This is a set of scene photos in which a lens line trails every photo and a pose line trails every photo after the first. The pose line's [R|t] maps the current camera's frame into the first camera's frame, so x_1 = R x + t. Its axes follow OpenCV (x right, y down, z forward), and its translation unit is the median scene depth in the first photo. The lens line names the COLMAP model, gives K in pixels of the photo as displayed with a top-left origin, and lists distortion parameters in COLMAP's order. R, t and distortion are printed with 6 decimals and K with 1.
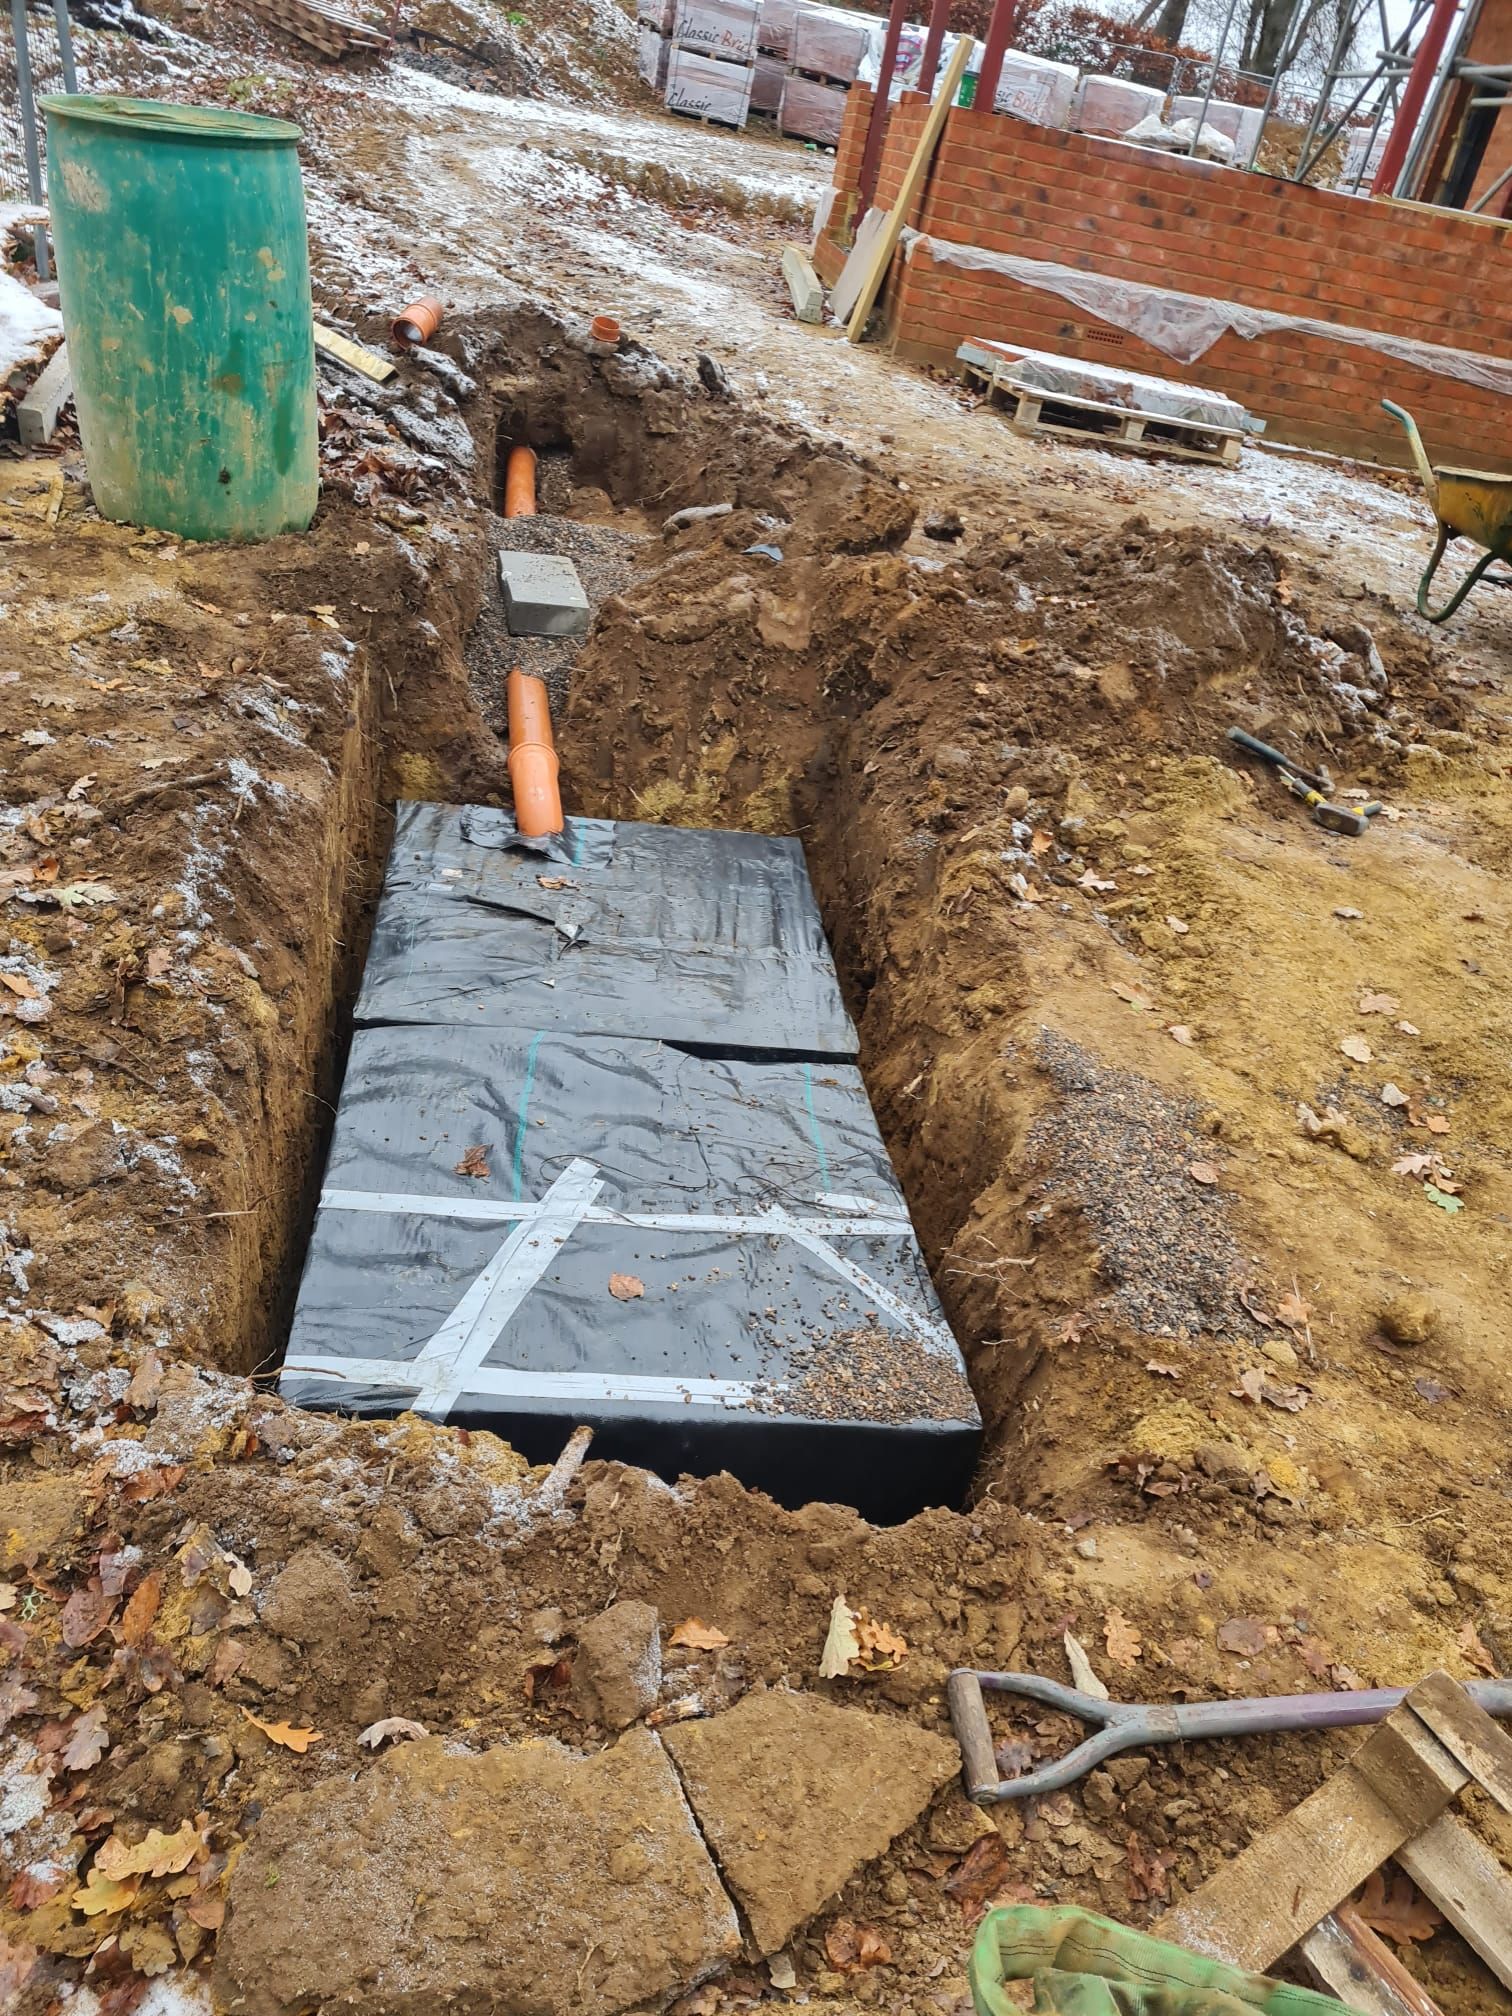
lens RADIAL K [[1465.2, 0, 724.4], [0, 1465.2, 1055.4], [0, 0, 1]] dist [0.074942, -0.049843]
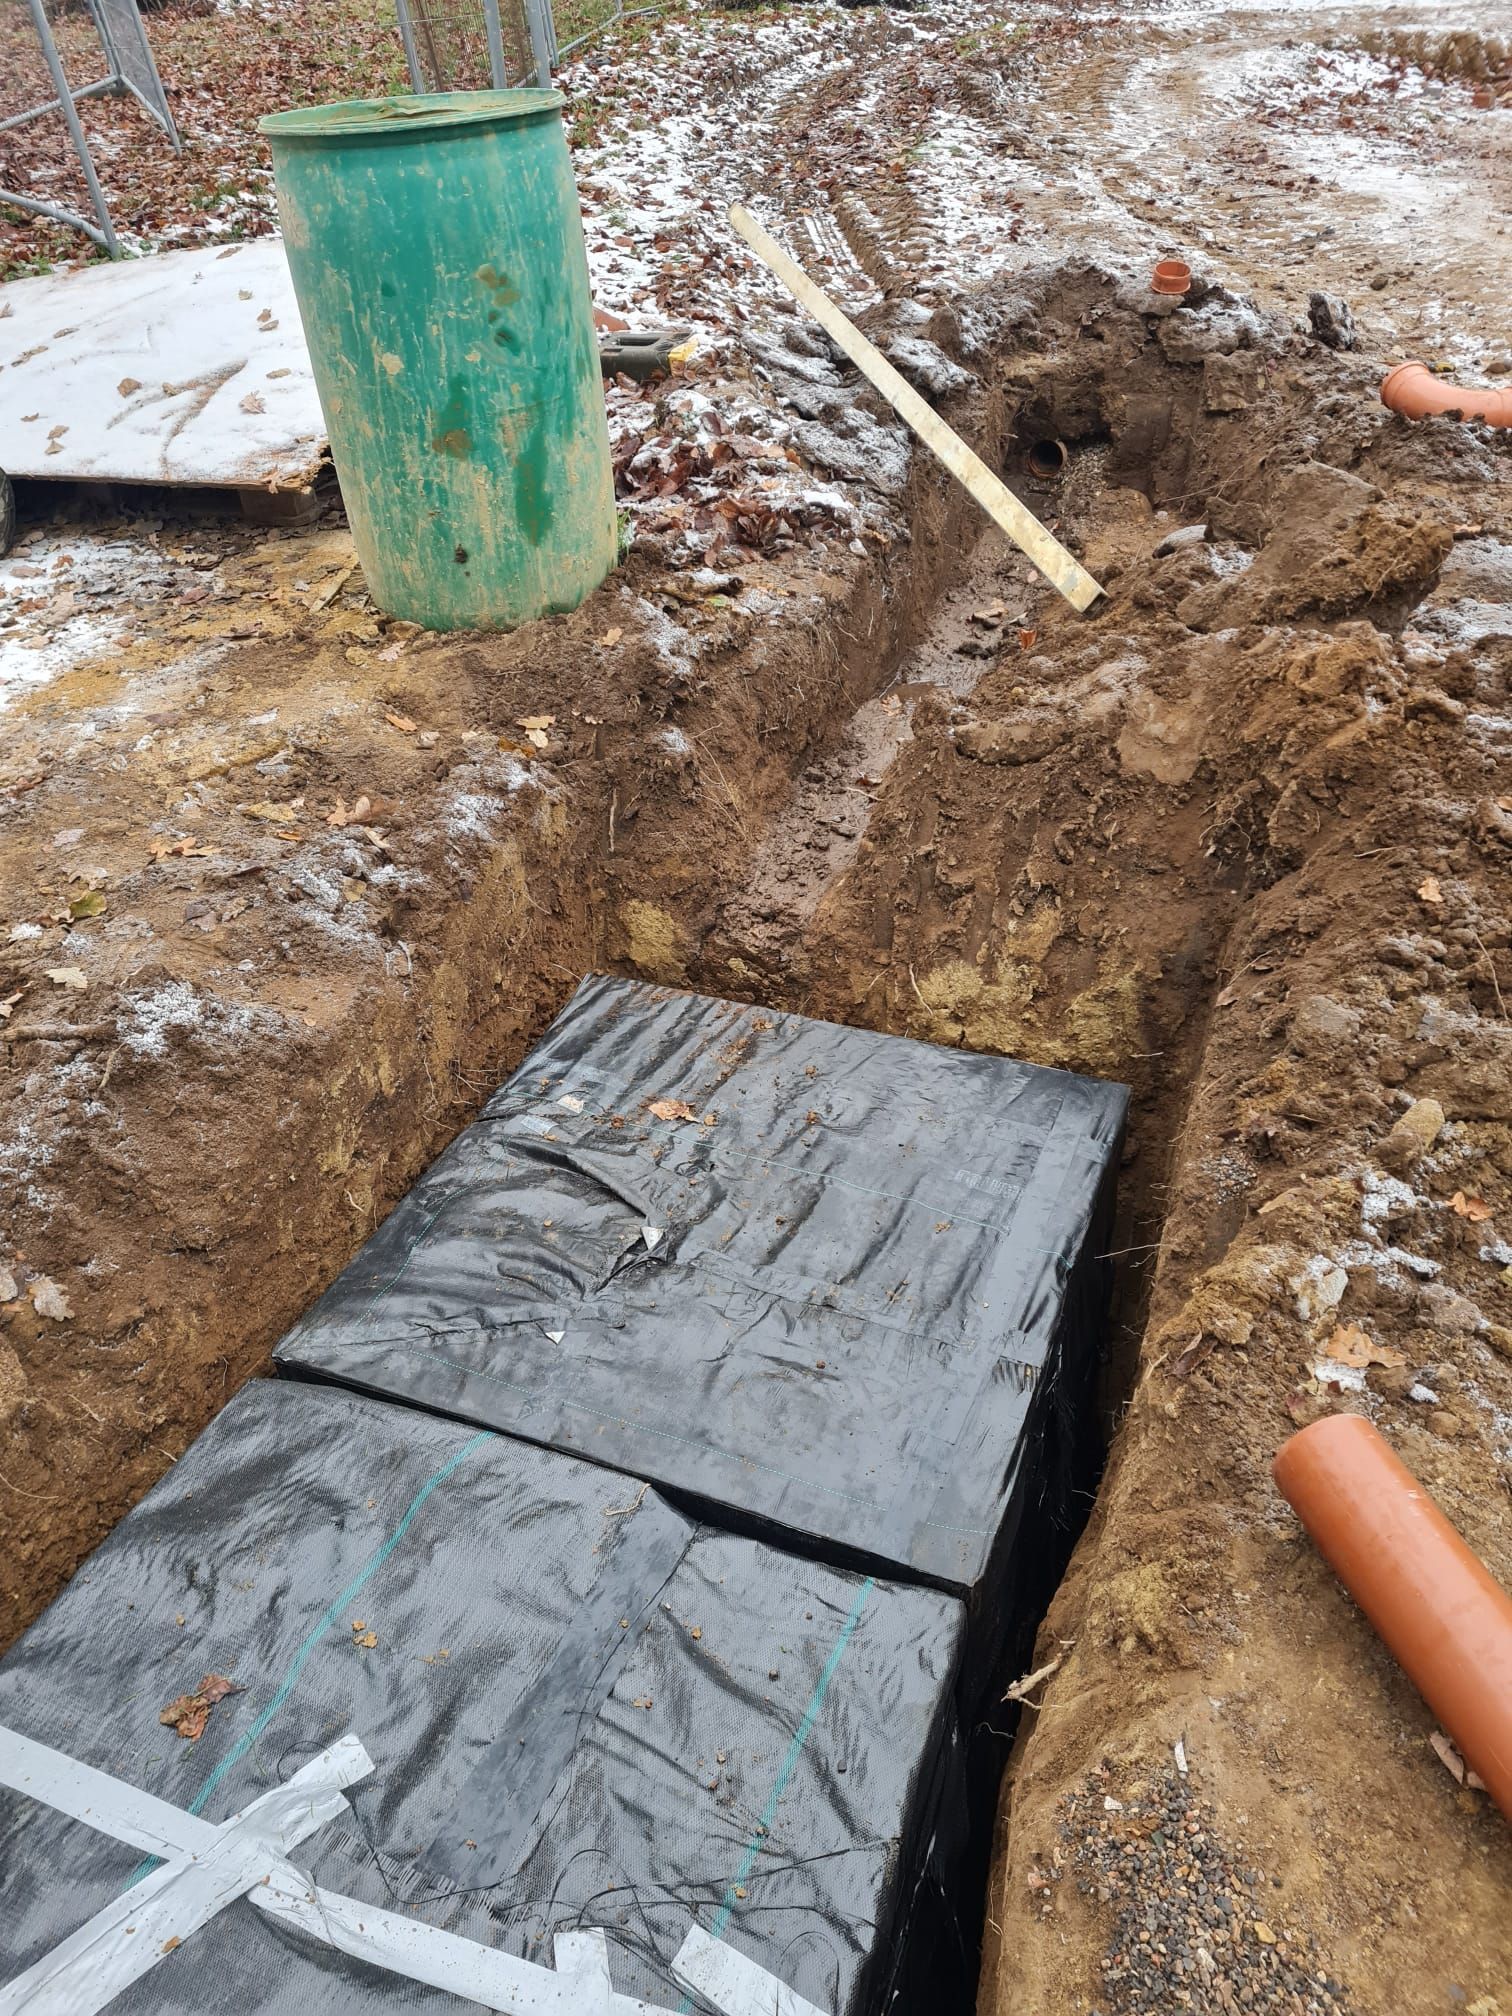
lens RADIAL K [[1465.2, 0, 724.4], [0, 1465.2, 1055.4], [0, 0, 1]] dist [0.074942, -0.049843]
pose [[0.876930, 0.125713, -0.463886, 0.191540], [-0.112454, 0.992063, 0.056267, -0.170999], [0.467277, 0.002824, 0.884106, 0.336760]]
